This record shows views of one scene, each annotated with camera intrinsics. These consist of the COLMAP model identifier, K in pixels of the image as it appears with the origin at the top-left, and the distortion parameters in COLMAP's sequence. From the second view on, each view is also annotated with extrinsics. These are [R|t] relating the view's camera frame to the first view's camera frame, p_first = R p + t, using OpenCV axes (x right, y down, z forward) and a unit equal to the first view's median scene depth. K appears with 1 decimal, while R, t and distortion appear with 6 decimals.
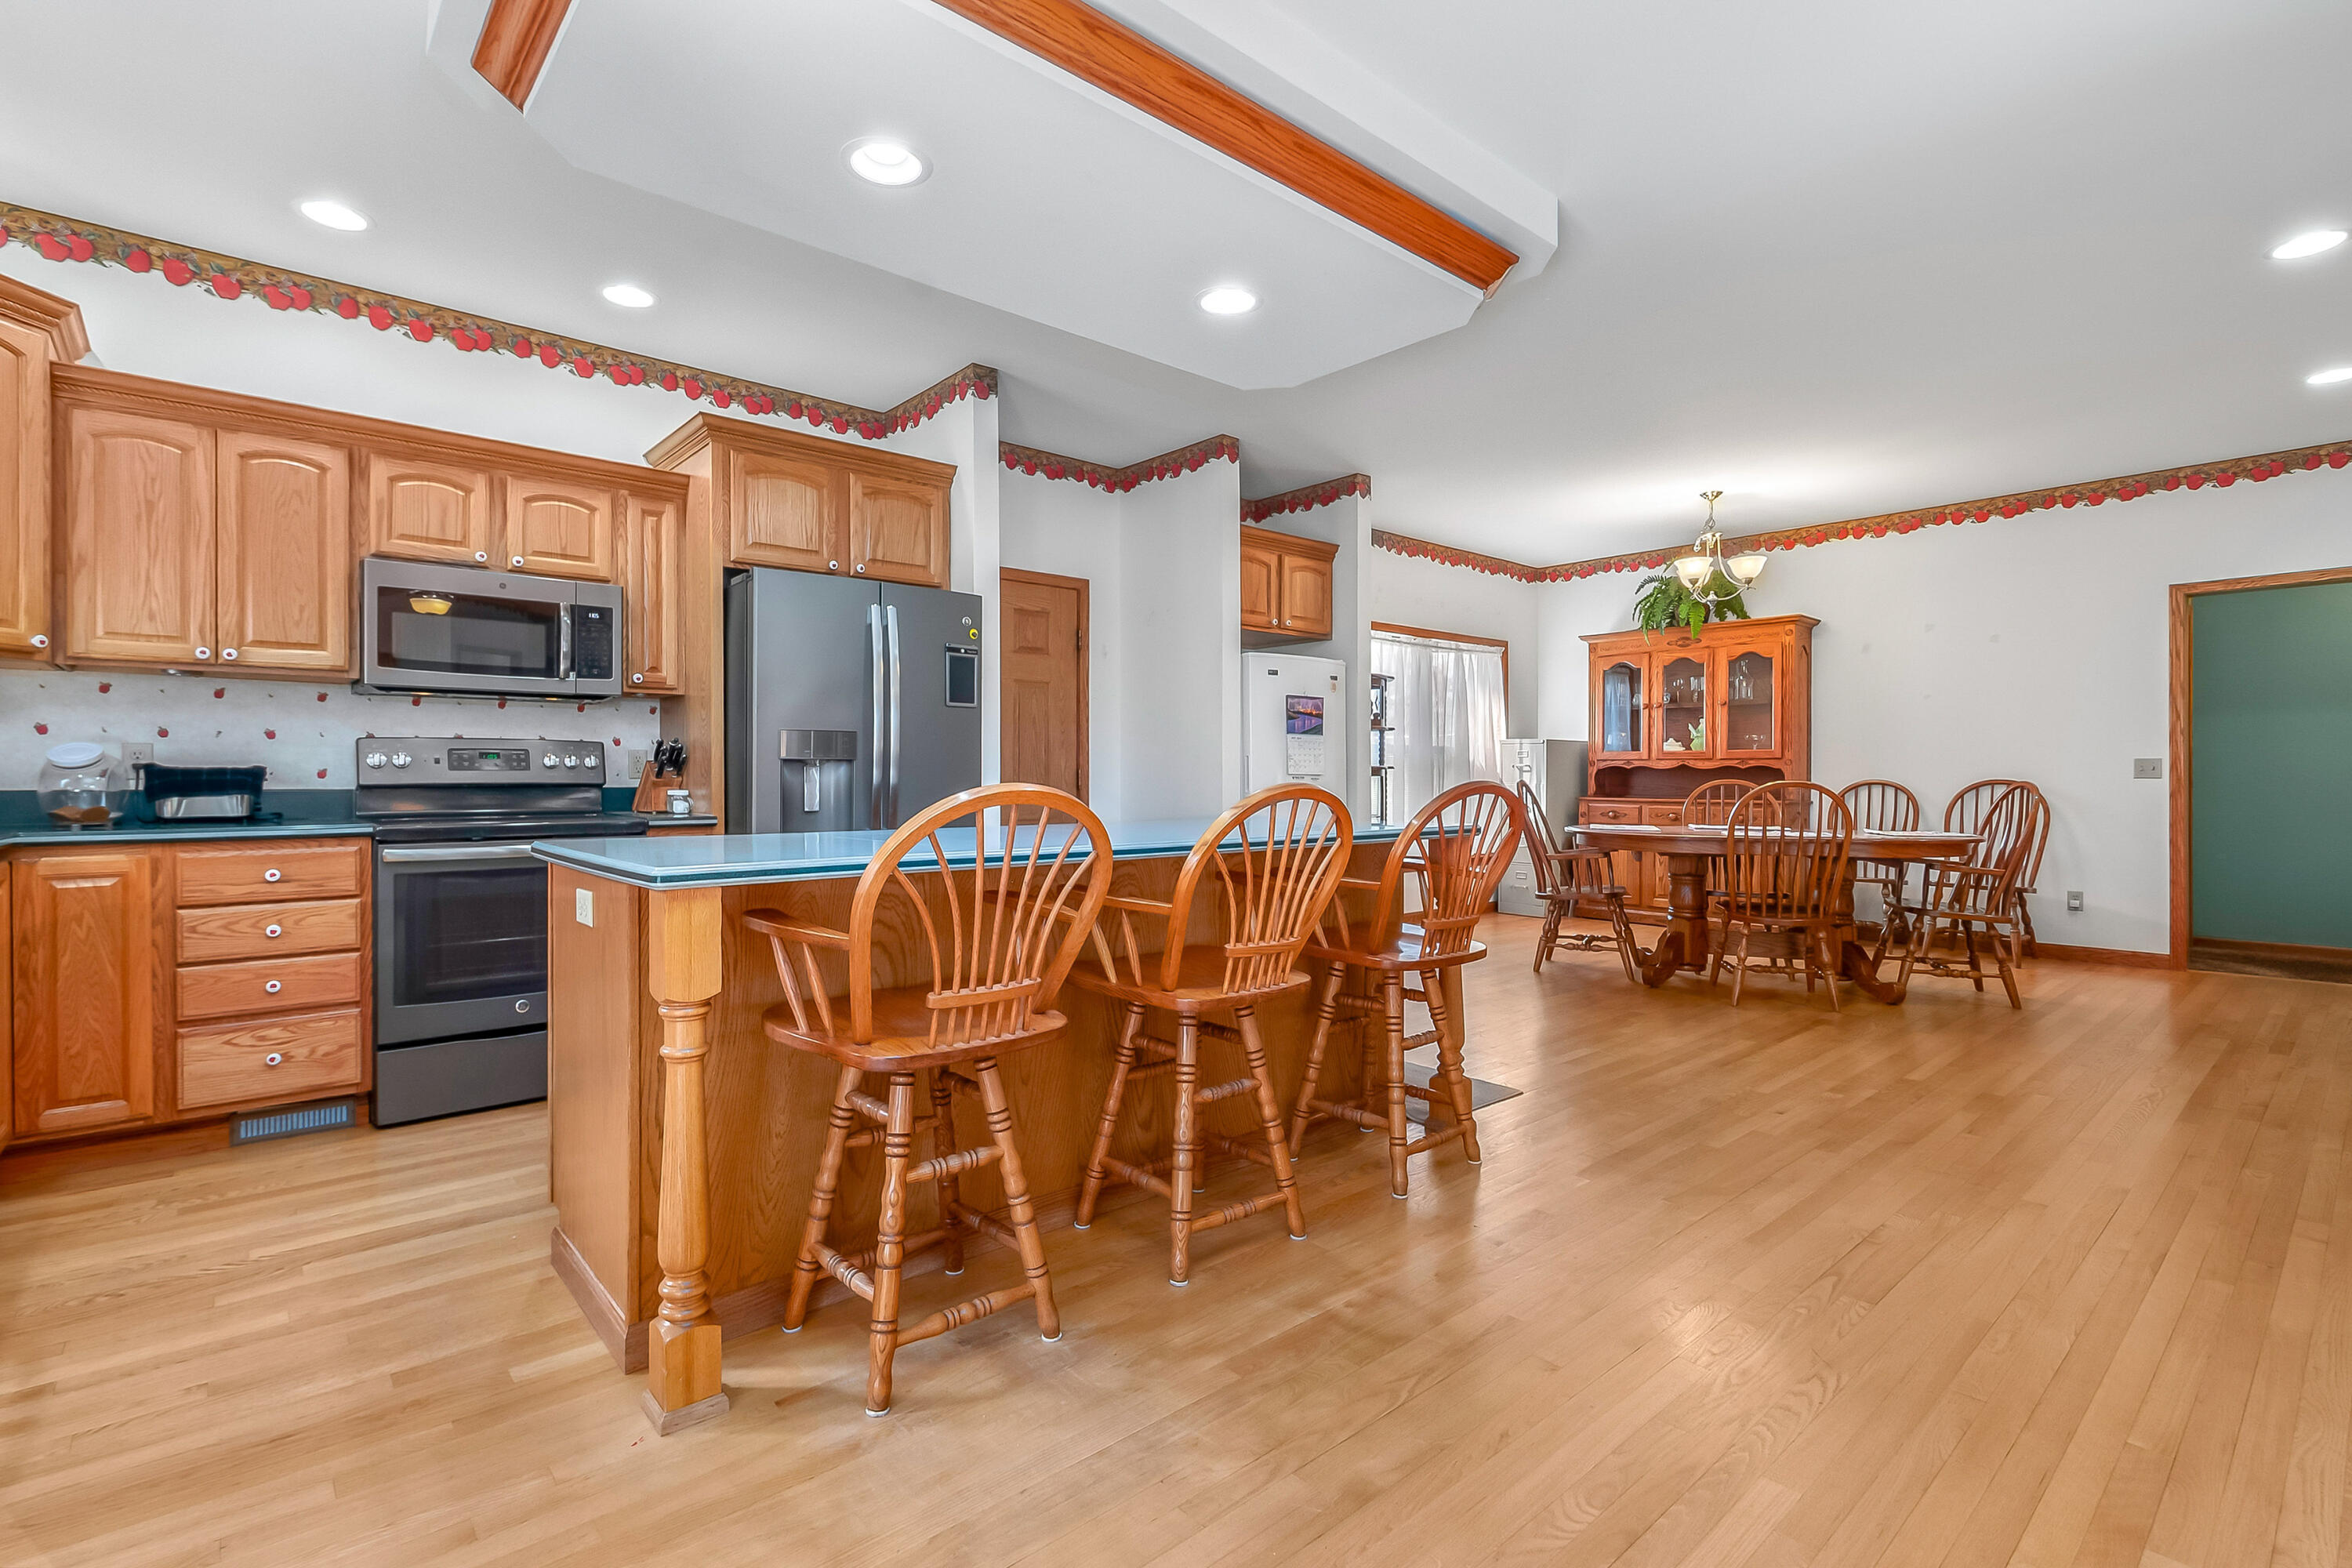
lens RADIAL K [[1064.7, 0, 1102.0], [0, 1064.7, 778.2], [0, 0, 1]] dist [-0.013570, -0.001295]
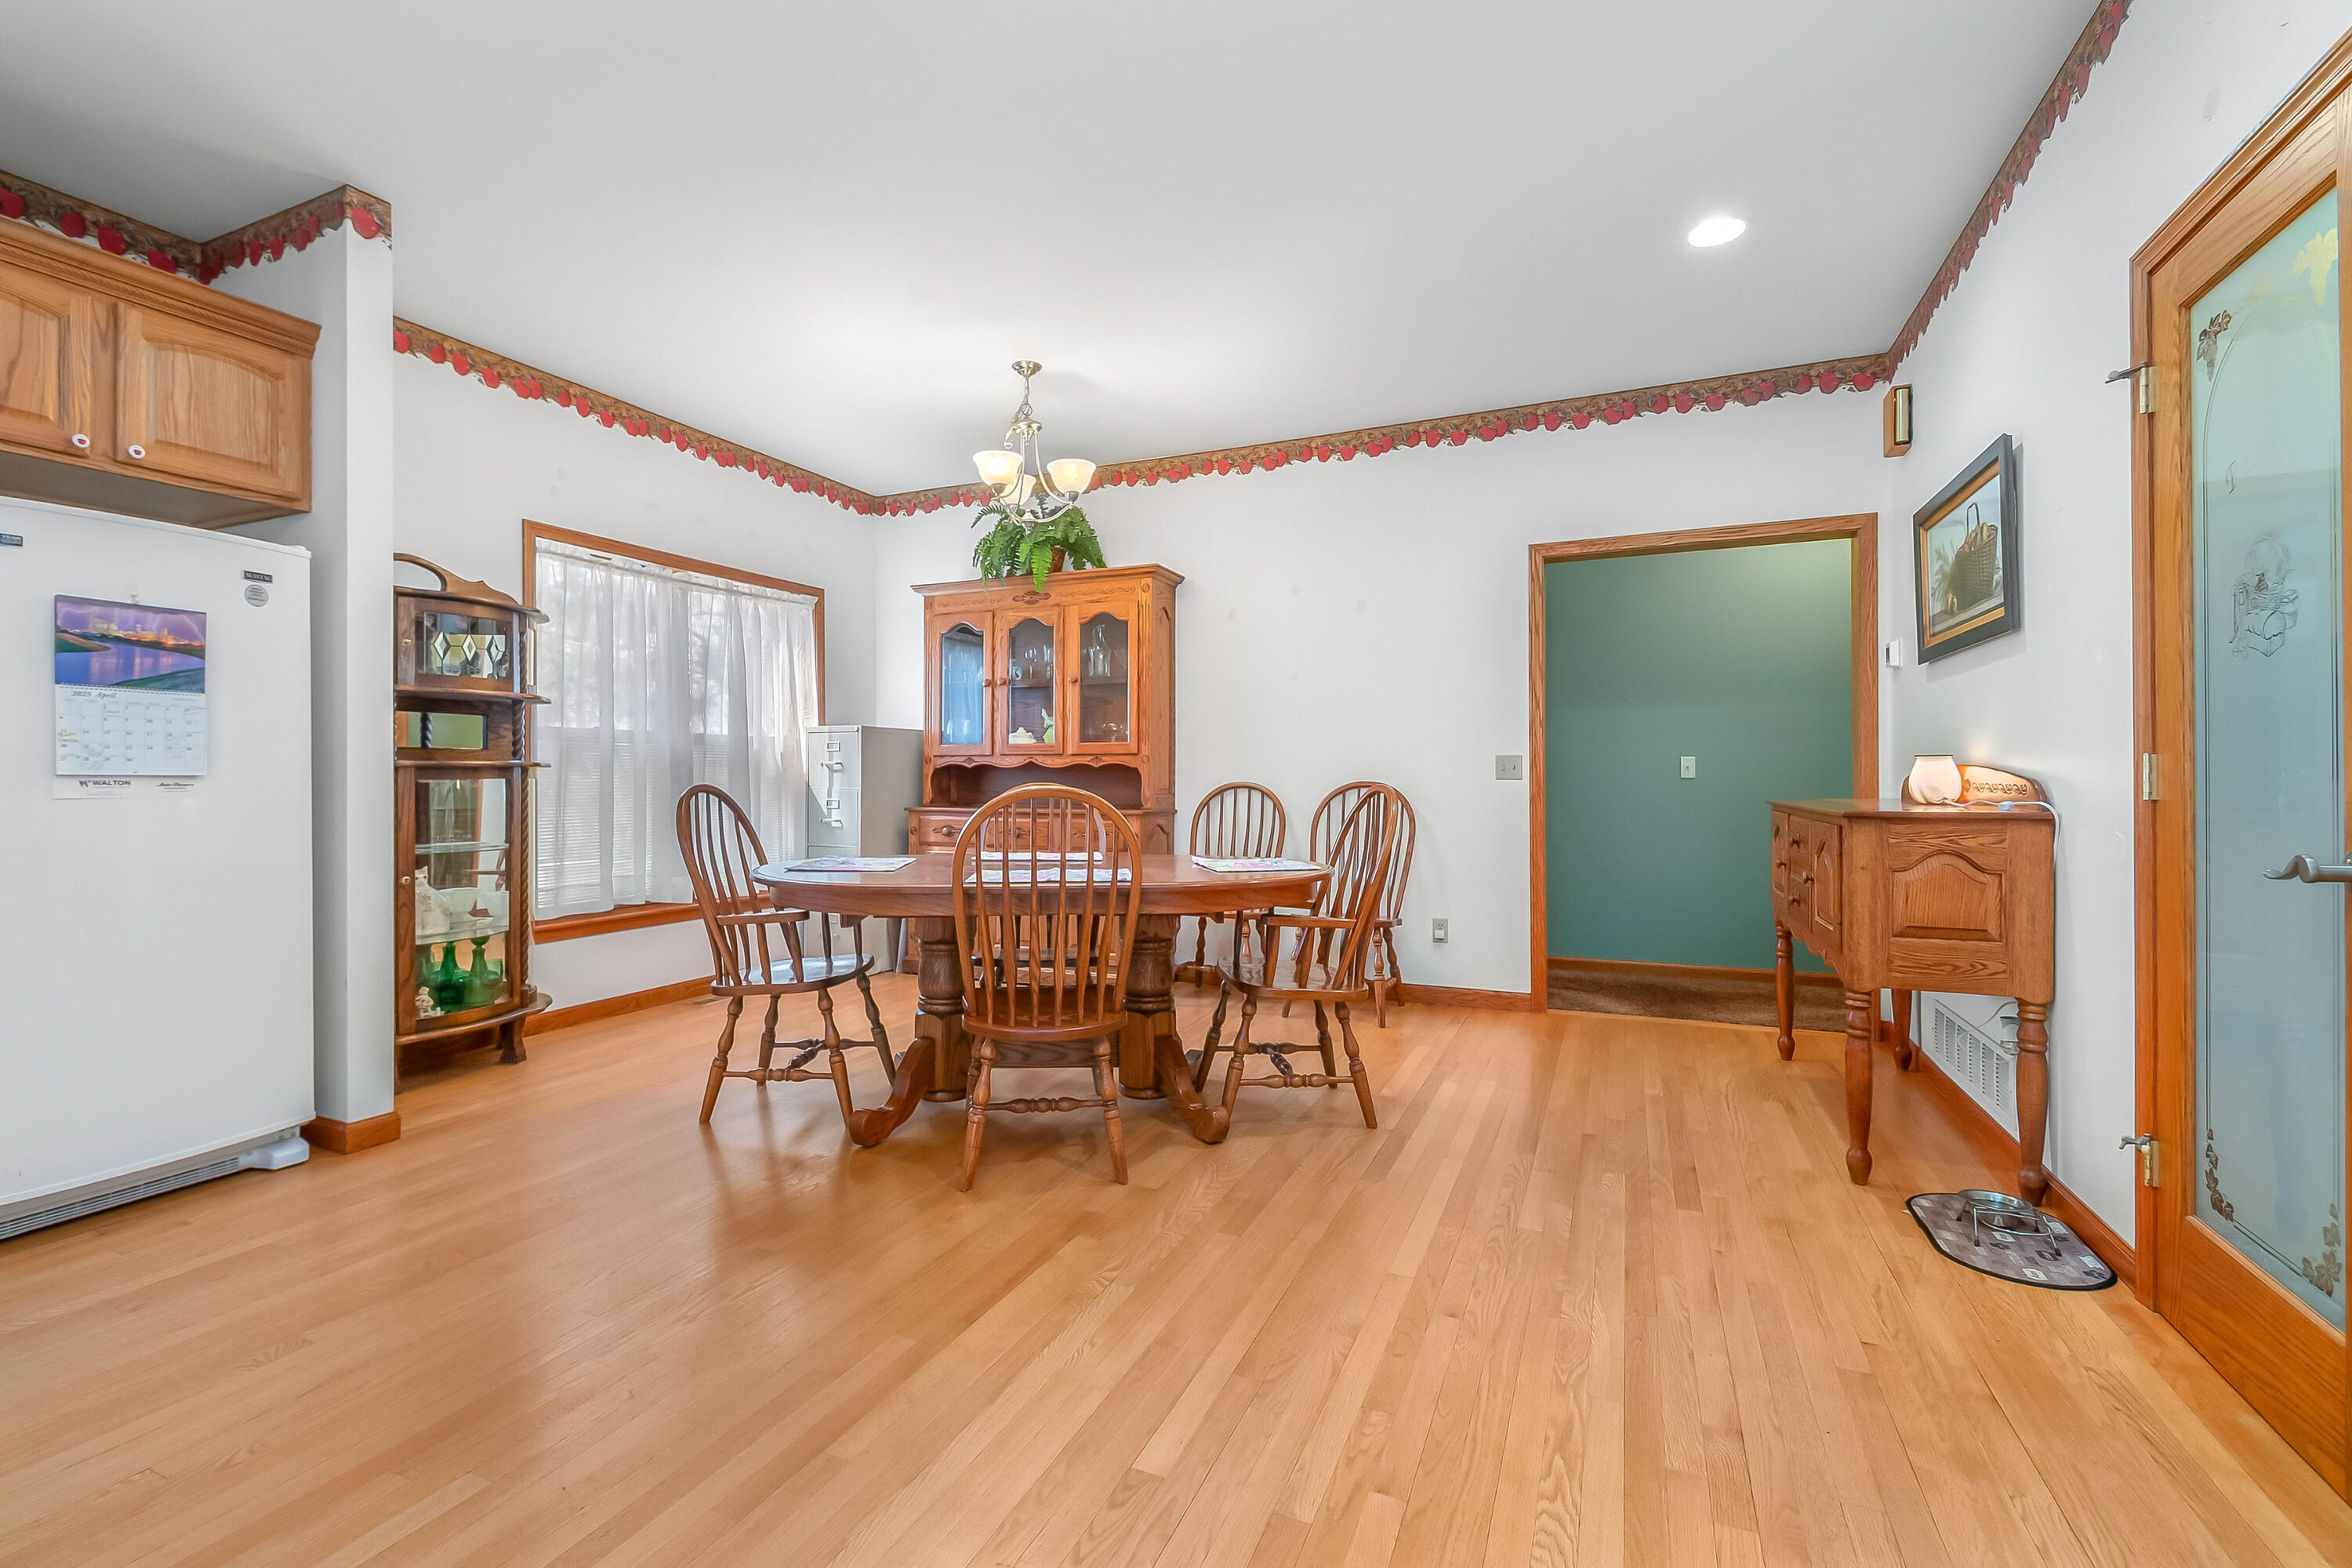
lens RADIAL K [[1019.0, 0, 1153.1], [0, 1019.0, 778.0], [0, 0, 1]] dist [-0.016499, -0.000593]
pose [[0.890023, -0.001461, 0.455913, 0.348297], [0.002185, 0.999997, -0.001061, -0.000717], [-0.455910, 0.001941, 0.890024, 0.377429]]
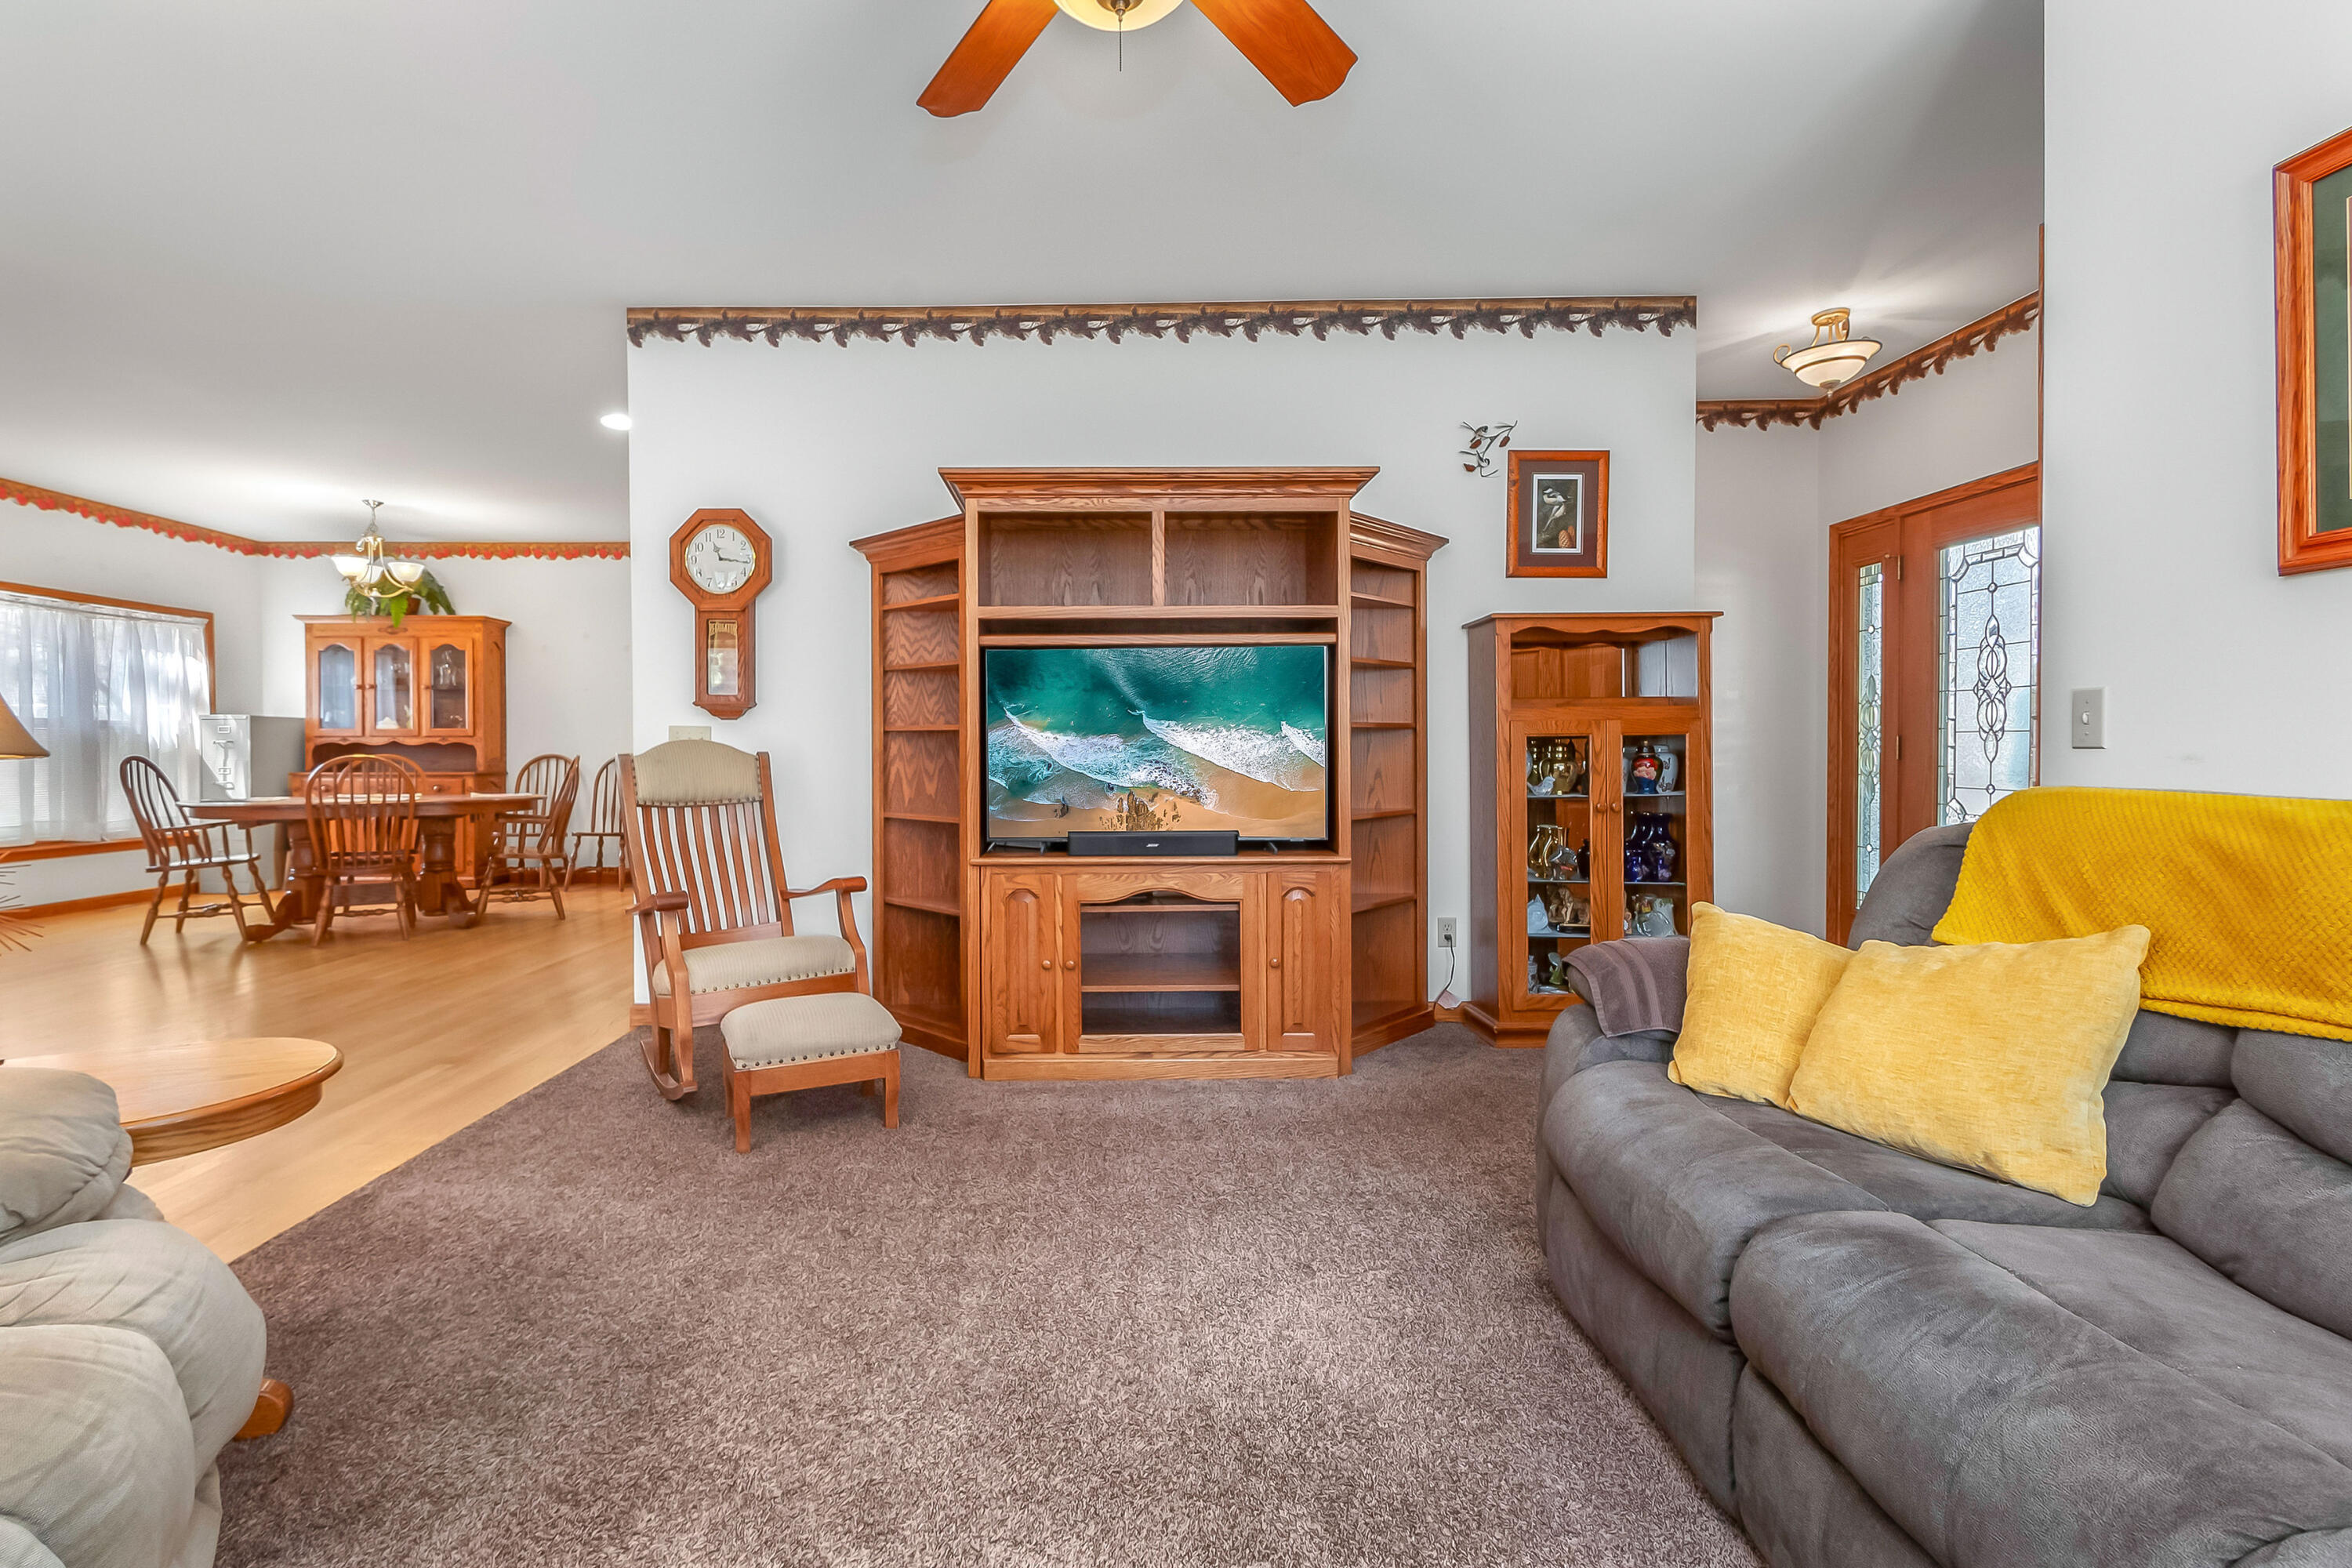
lens RADIAL K [[1064.7, 0, 1189.3], [0, 1064.7, 766.8], [0, 0, 1]] dist [-0.013570, -0.001295]
pose [[0.604192, -0.013646, 0.796722, 0.200629], [0.002889, 0.999884, 0.014935, -0.000087], [-0.796834, -0.006722, 0.604161, -0.381585]]
